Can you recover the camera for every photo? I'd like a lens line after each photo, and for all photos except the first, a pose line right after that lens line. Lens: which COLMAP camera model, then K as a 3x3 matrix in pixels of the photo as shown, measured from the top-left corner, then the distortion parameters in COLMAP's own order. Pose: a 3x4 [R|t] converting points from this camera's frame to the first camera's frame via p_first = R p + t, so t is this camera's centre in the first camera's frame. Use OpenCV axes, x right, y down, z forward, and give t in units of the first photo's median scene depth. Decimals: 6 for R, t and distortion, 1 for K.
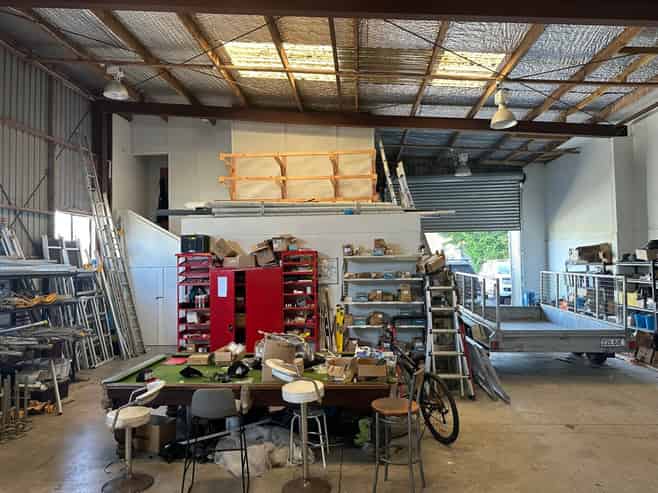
lens RADIAL K [[457.1, 0, 329.0], [0, 457.1, 246.5], [0, 0, 1]] dist [0.077283, -0.089845]
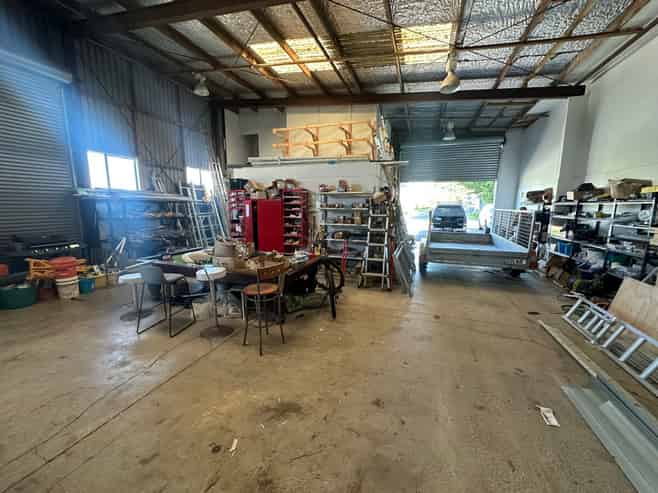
lens RADIAL K [[261.8, 0, 329.0], [0, 261.8, 246.5], [0, 0, 1]] dist [0.000790, 0.000172]
pose [[0.962945, 0.063518, -0.262112, 0.237966], [-0.012536, 0.981362, 0.191760, 0.024166], [0.269407, -0.181369, 0.945794, 0.133921]]
